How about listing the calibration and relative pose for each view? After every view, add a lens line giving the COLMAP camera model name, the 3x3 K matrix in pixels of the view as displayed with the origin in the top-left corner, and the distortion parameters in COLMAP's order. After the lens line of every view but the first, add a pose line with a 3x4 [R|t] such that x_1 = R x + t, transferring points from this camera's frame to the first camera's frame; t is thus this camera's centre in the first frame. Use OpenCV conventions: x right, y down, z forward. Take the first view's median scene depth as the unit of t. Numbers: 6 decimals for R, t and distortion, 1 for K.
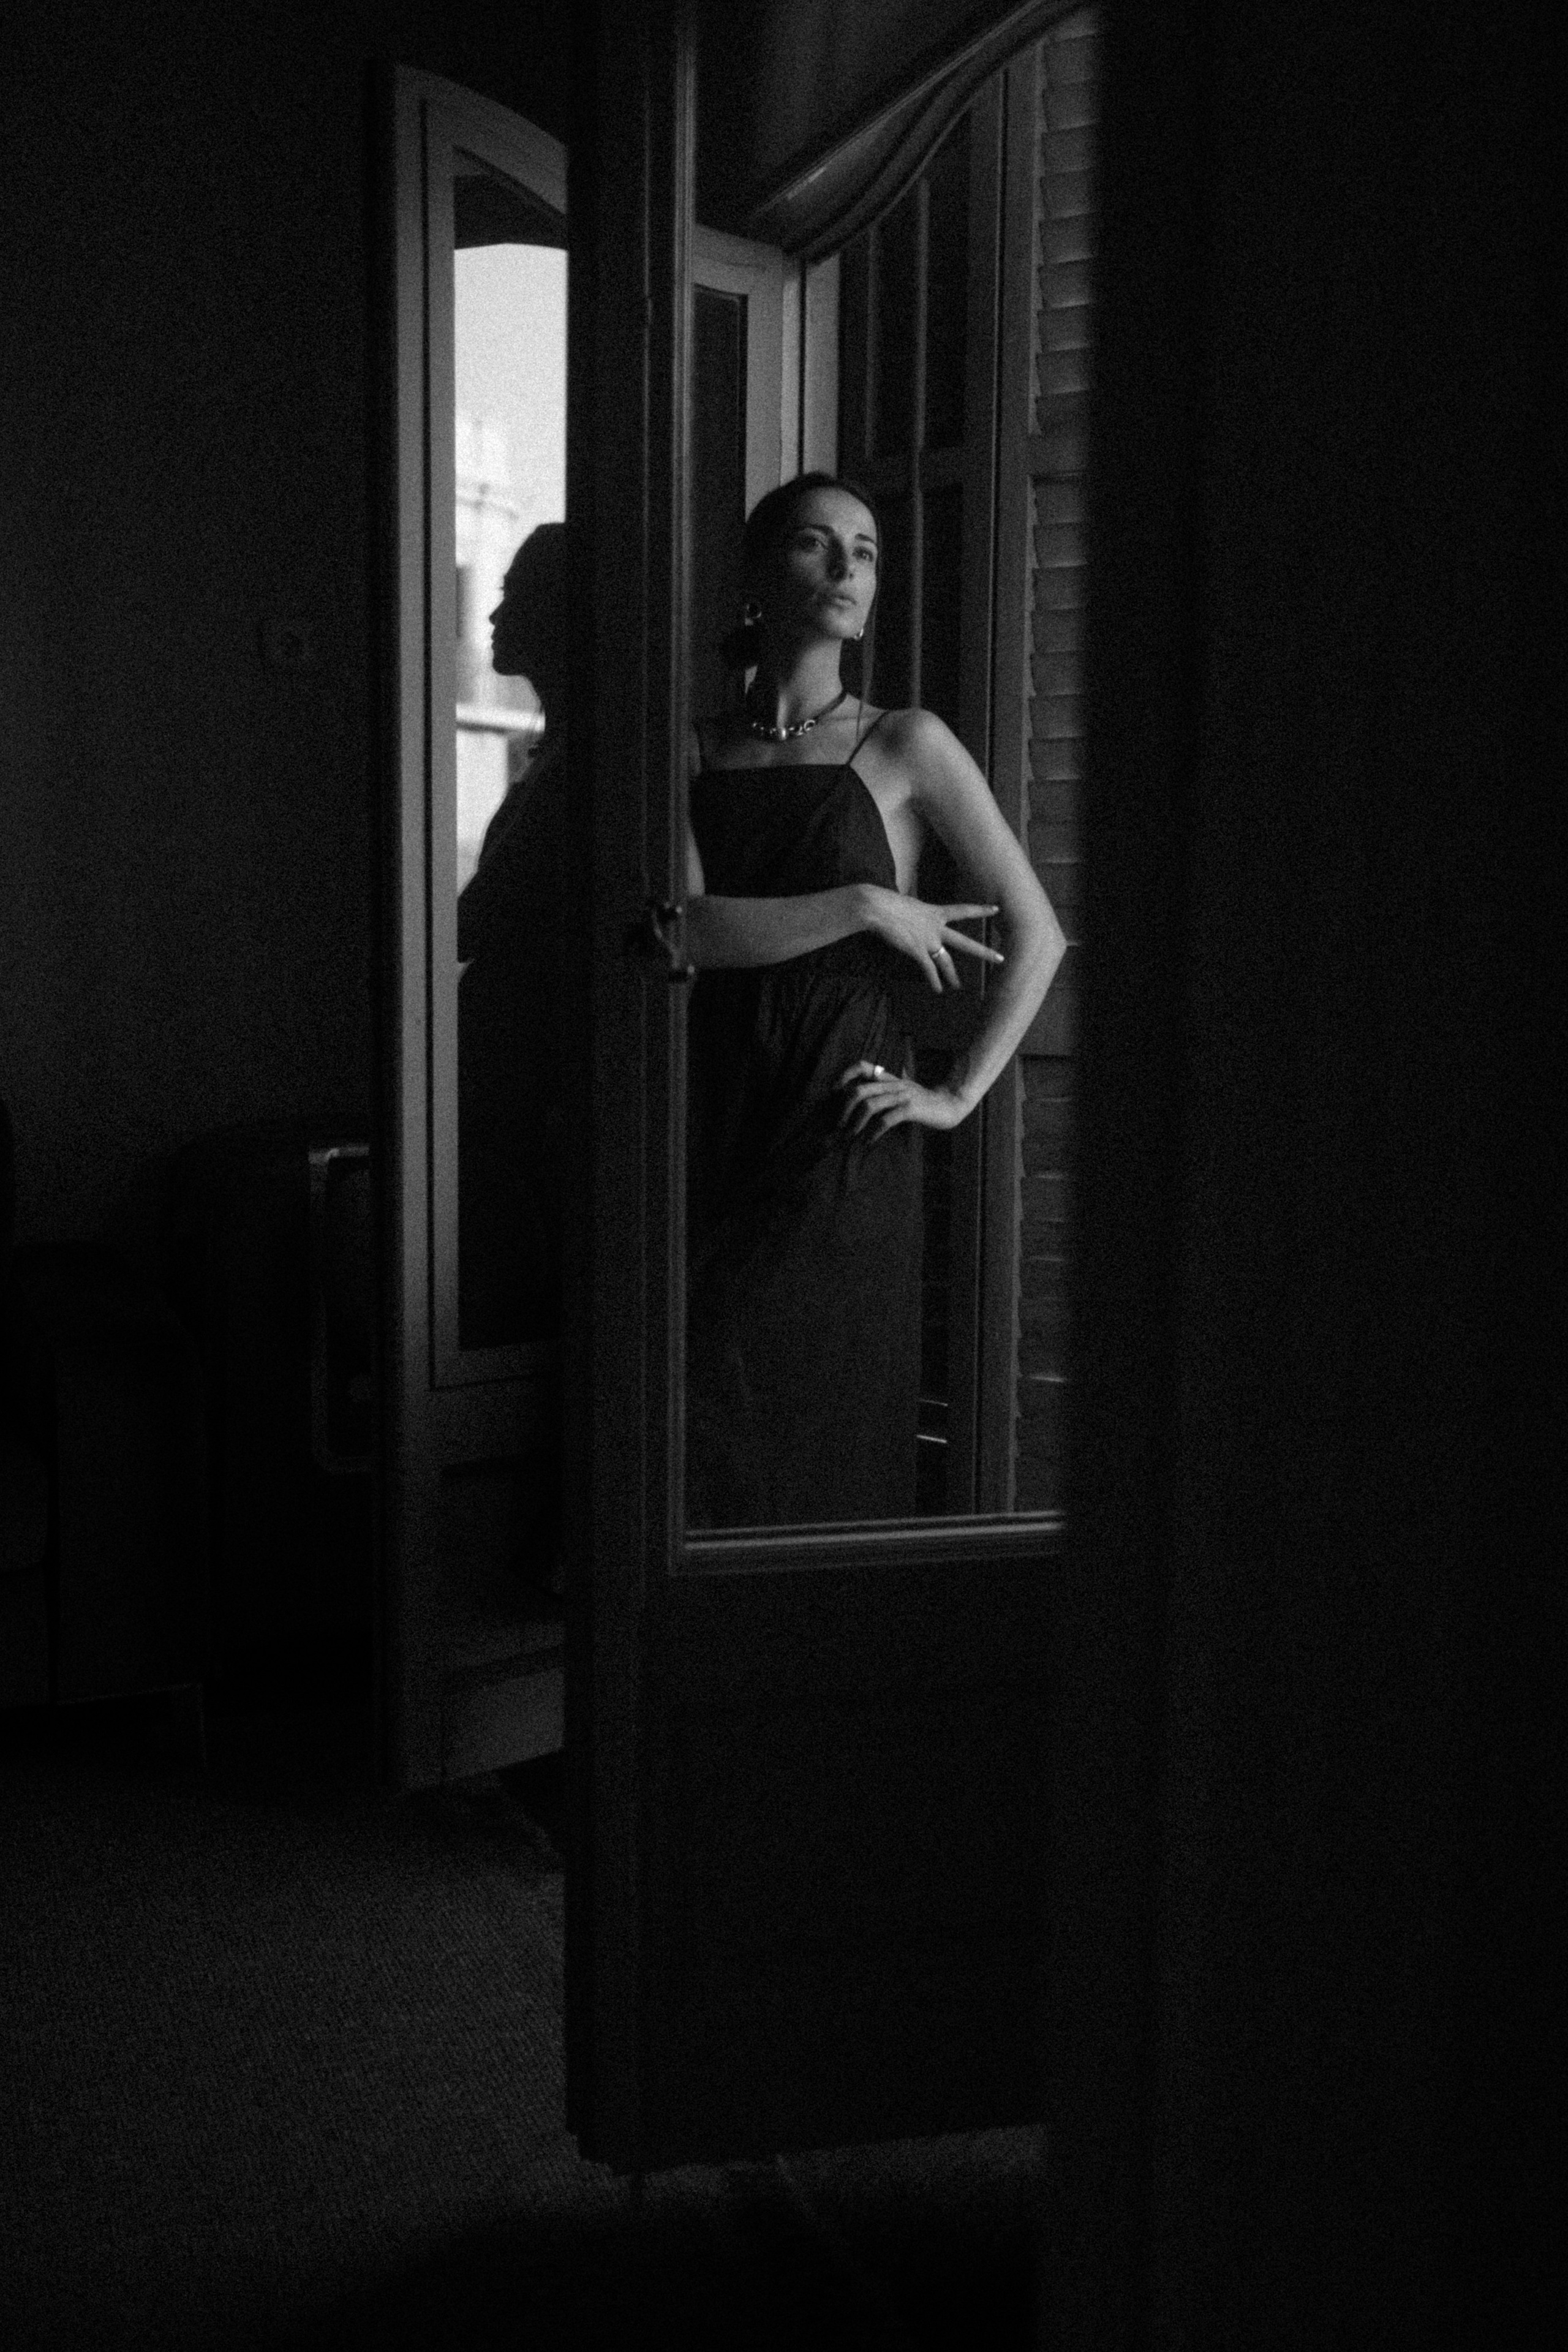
lens RADIAL K [[2399.2, 0, 758.5], [0, 2399.2, 1179.8], [0, 0, 1]] dist [0.001599, 0.037111]
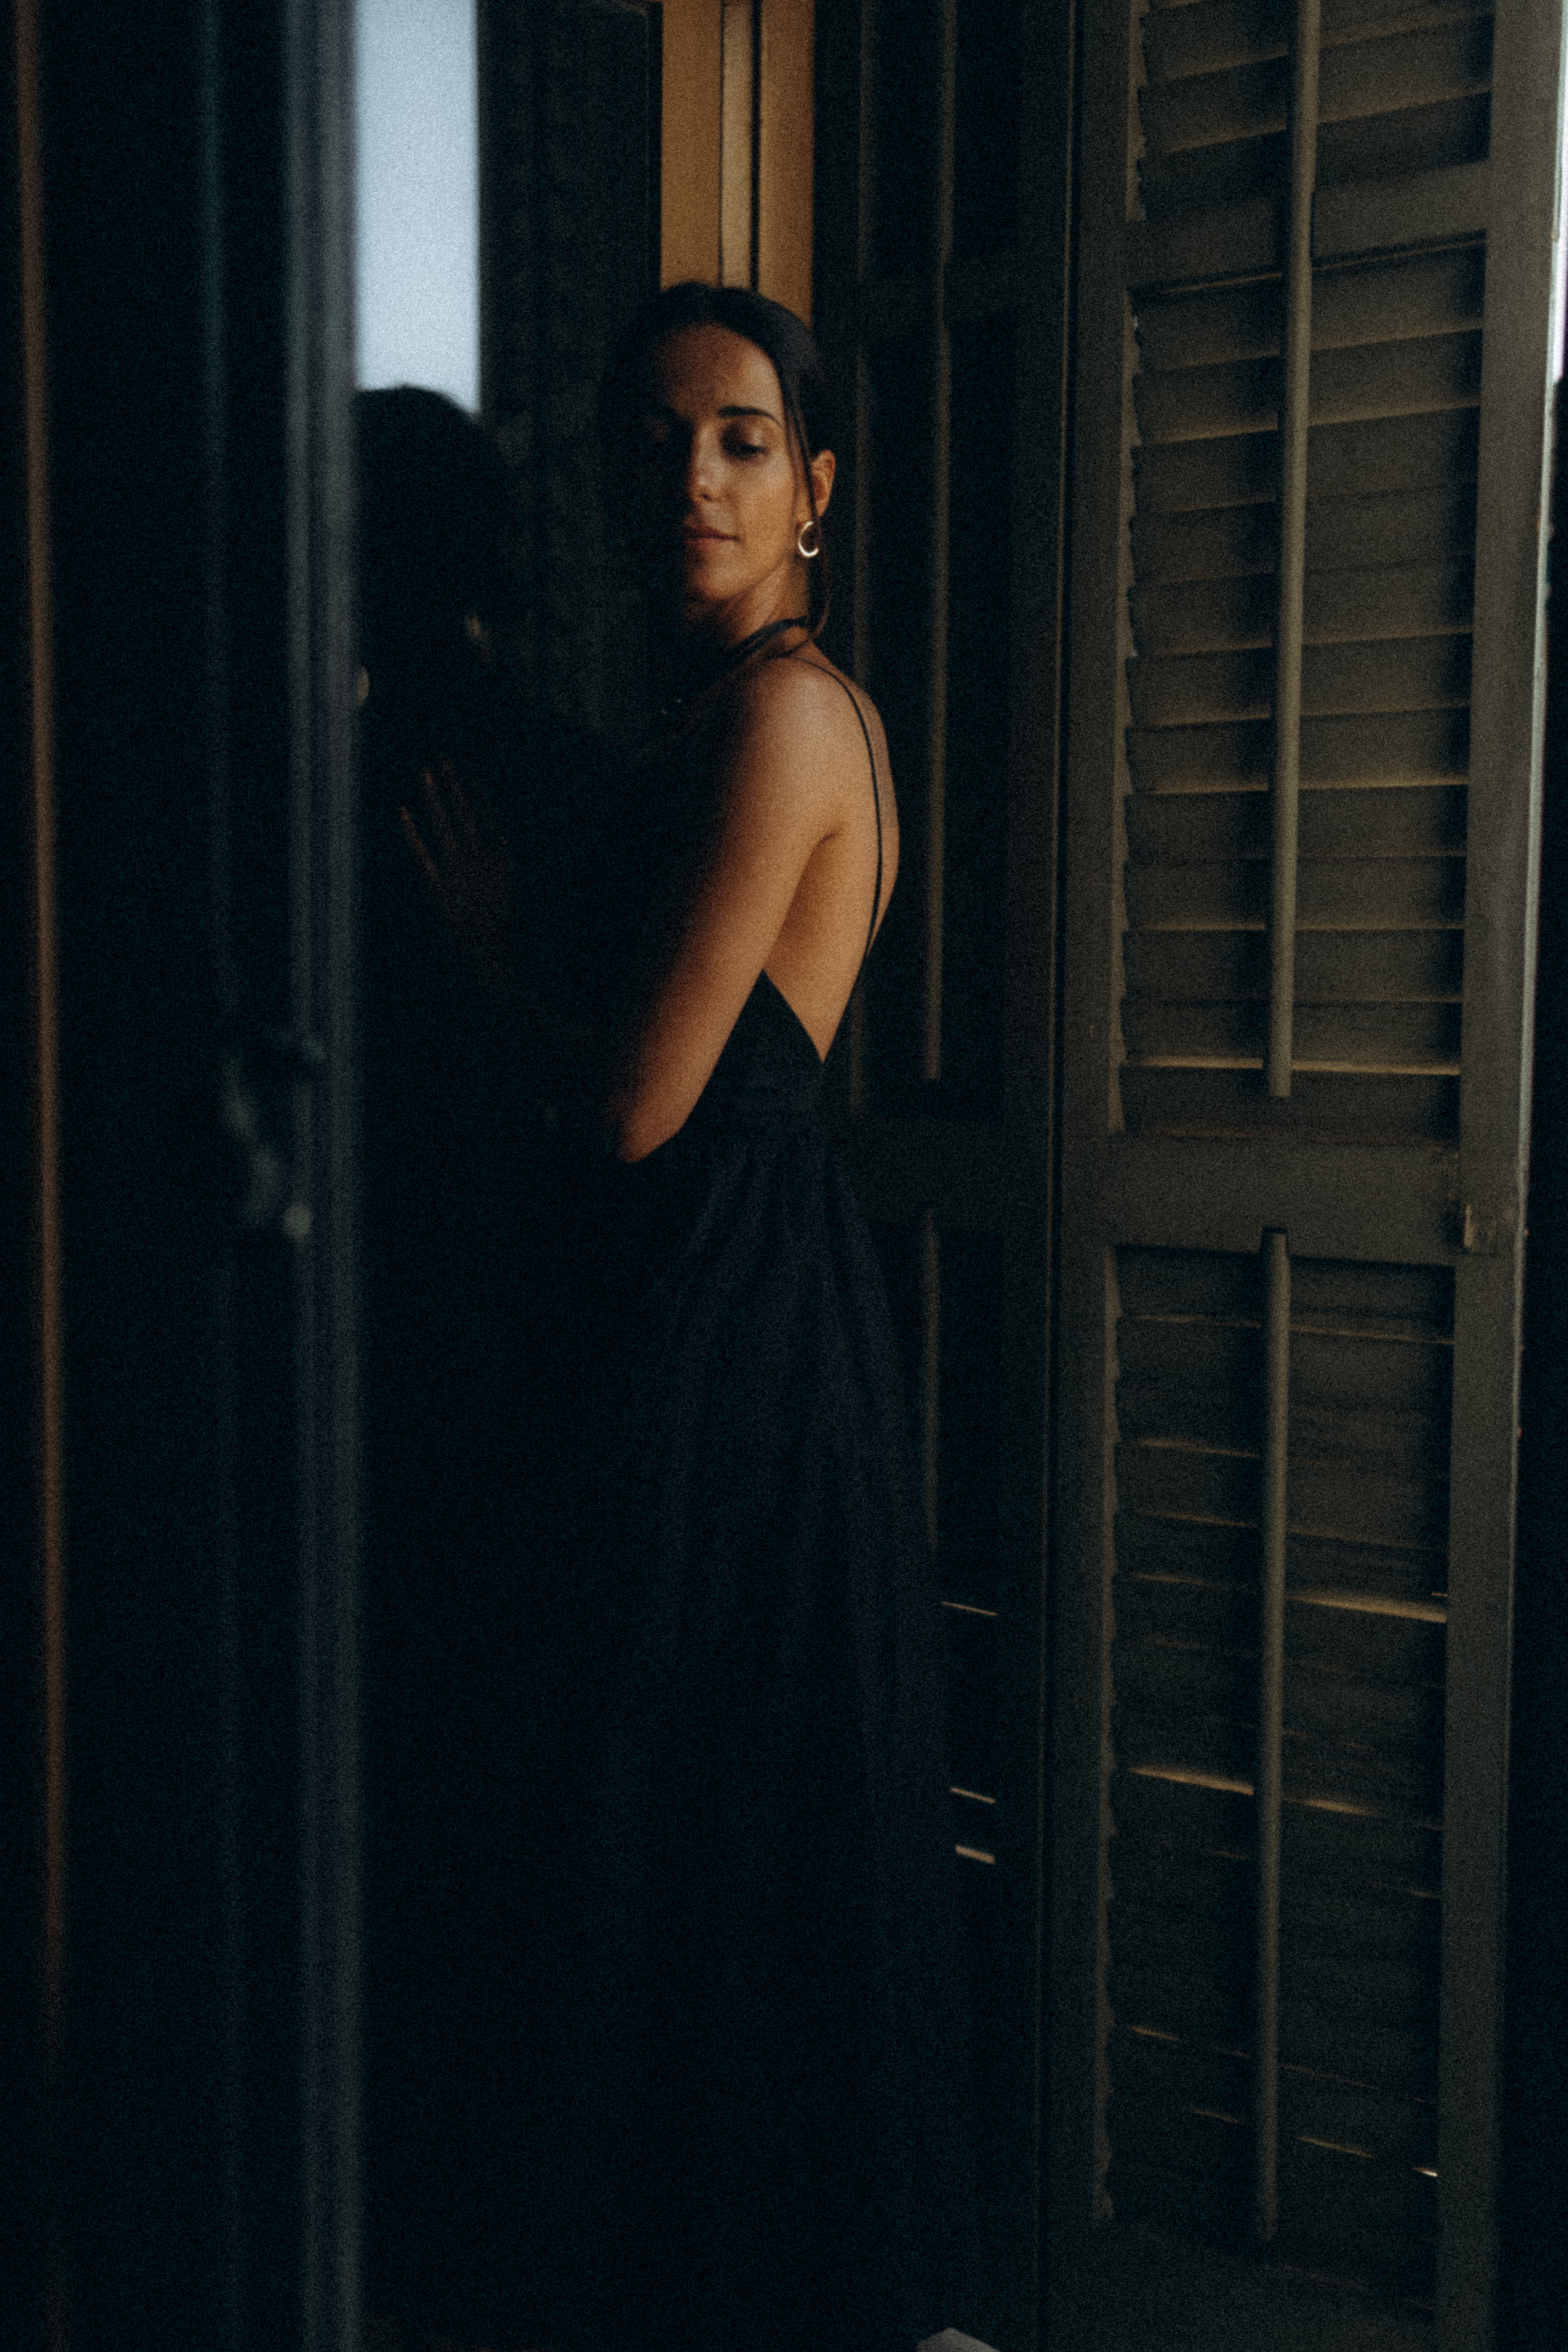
lens RADIAL K [[2399.2, 0, 758.5], [0, 2399.2, 1179.8], [0, 0, 1]] dist [0.001599, 0.037111]
pose [[0.999960, -0.000764, -0.008924, 0.024697], [0.000481, 0.999496, -0.031736, -0.049463], [0.008944, 0.031731, 0.999456, 0.393511]]
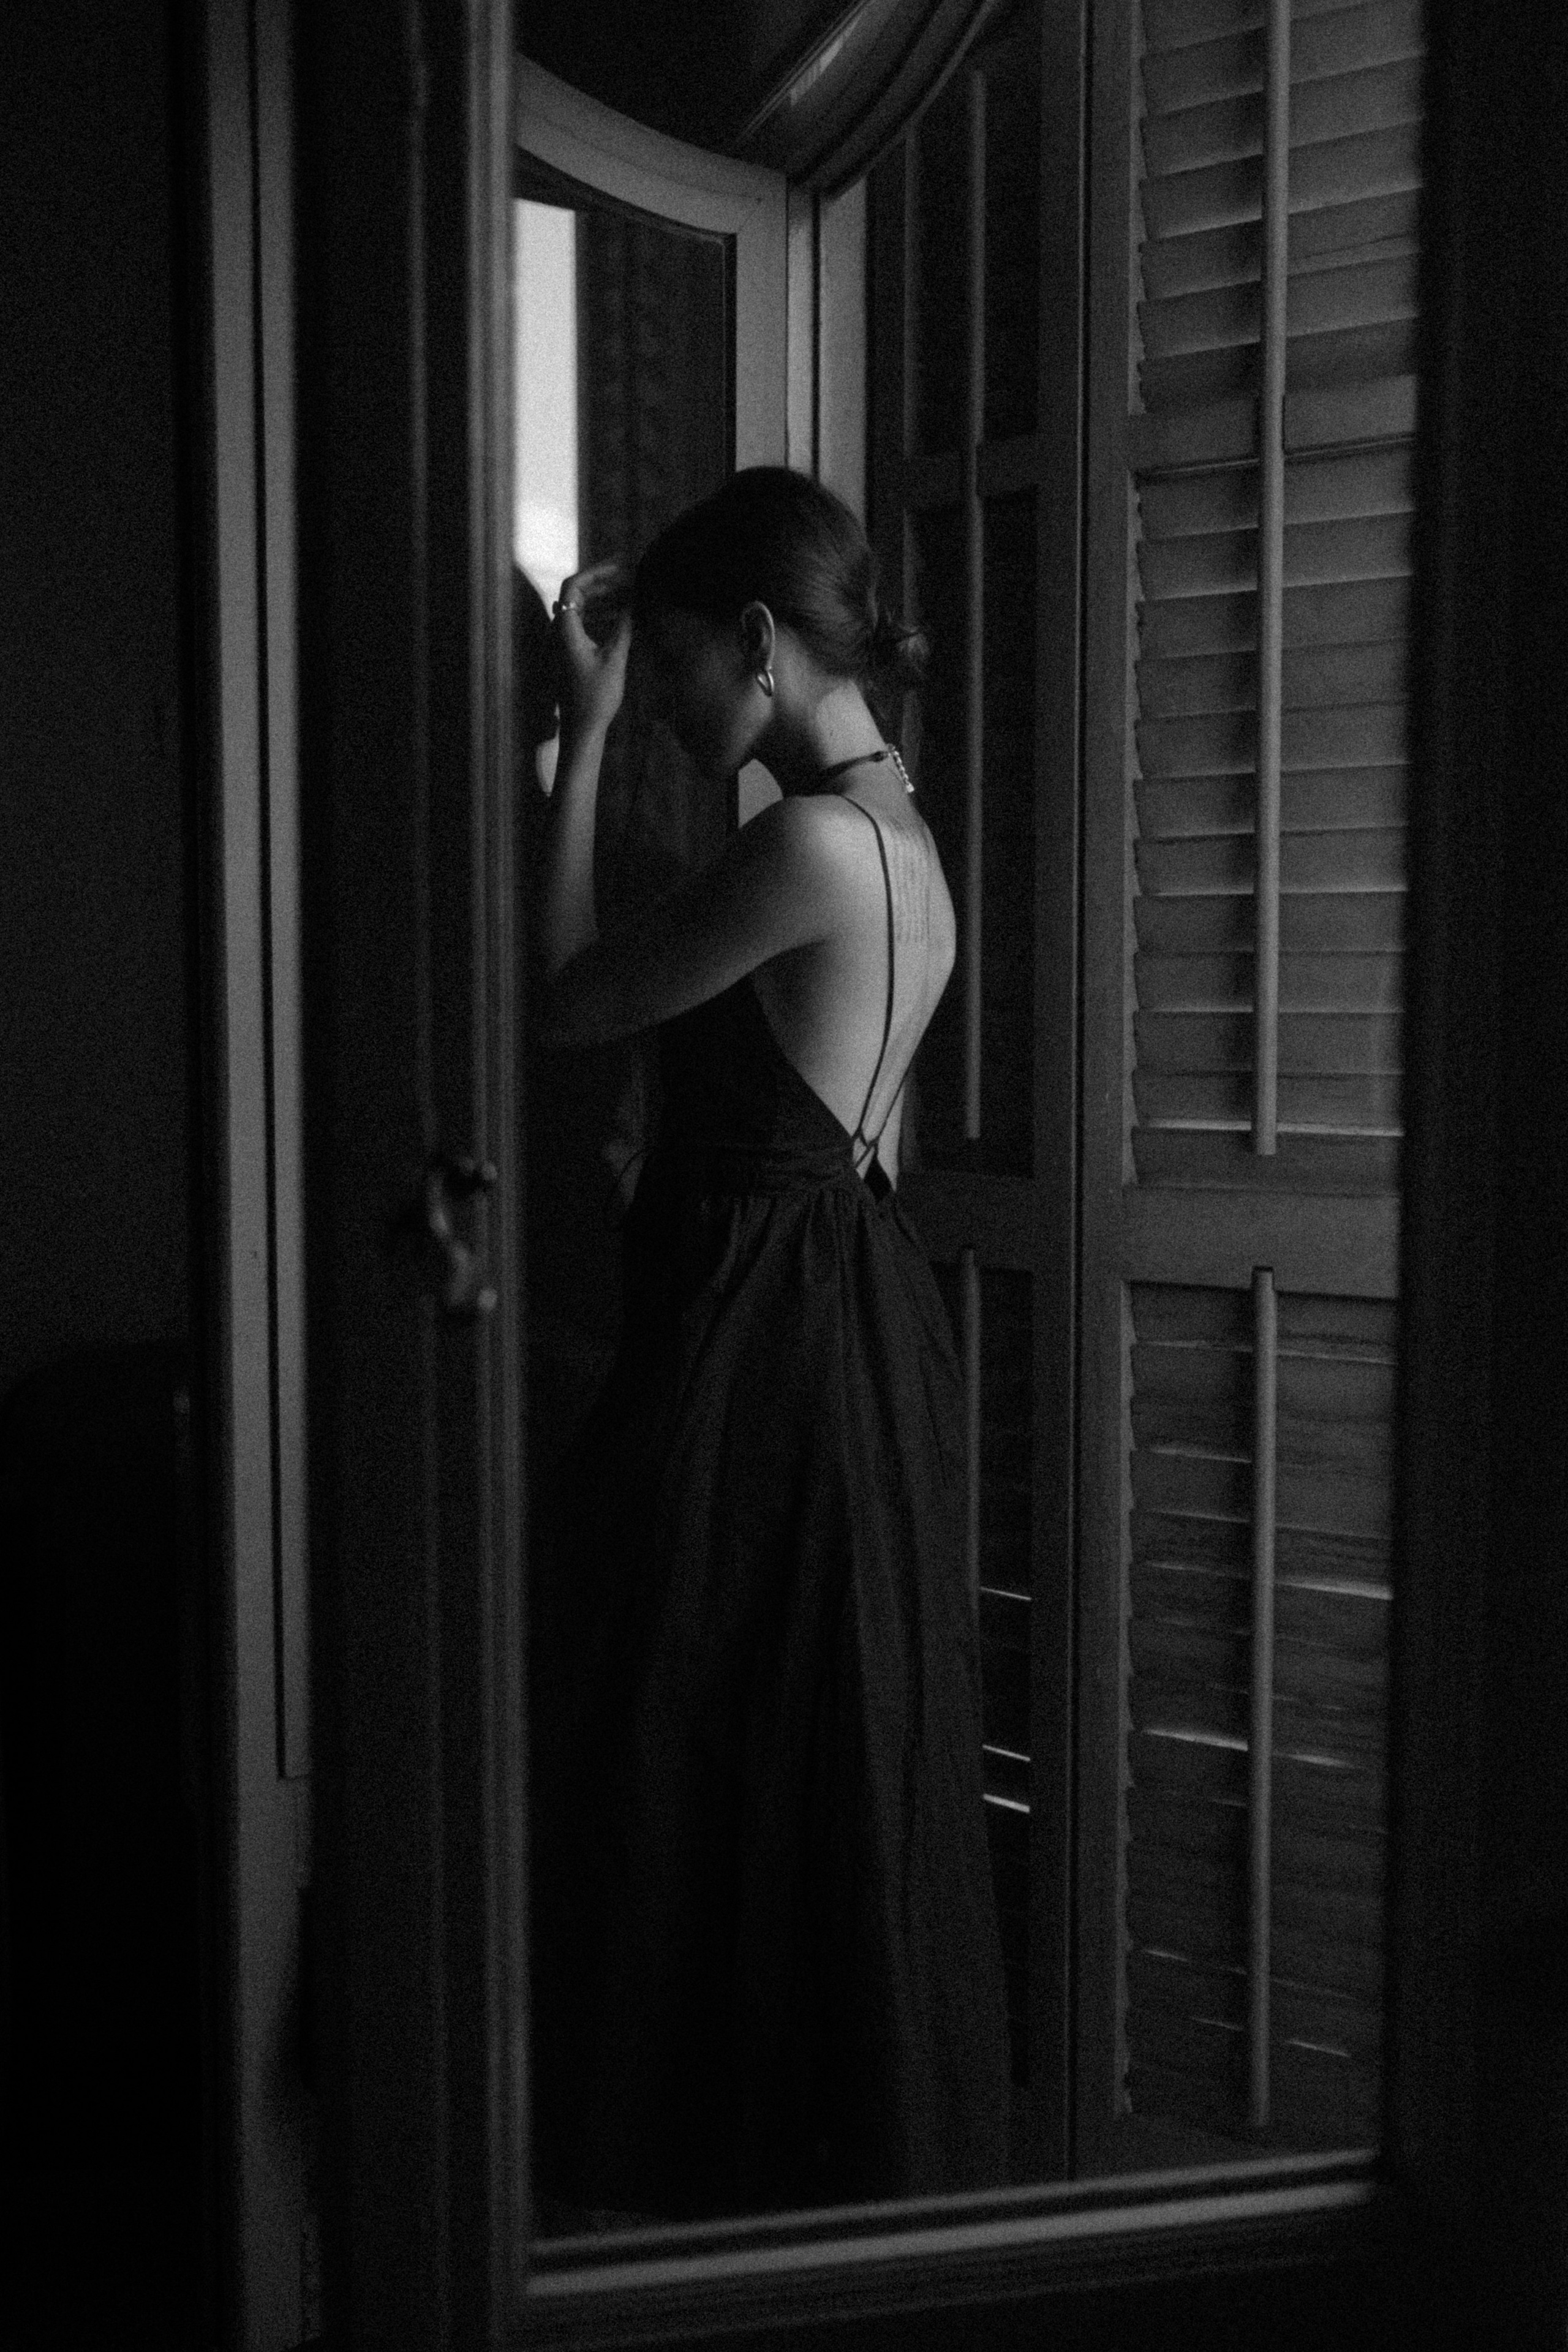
lens RADIAL K [[2399.2, 0, 758.5], [0, 2399.2, 1179.8], [0, 0, 1]] dist [0.001599, 0.037111]
pose [[0.998934, -0.007341, -0.045578, 0.032848], [0.005613, 0.999265, -0.037916, -0.055939], [0.045823, 0.037620, 0.998241, 0.285151]]
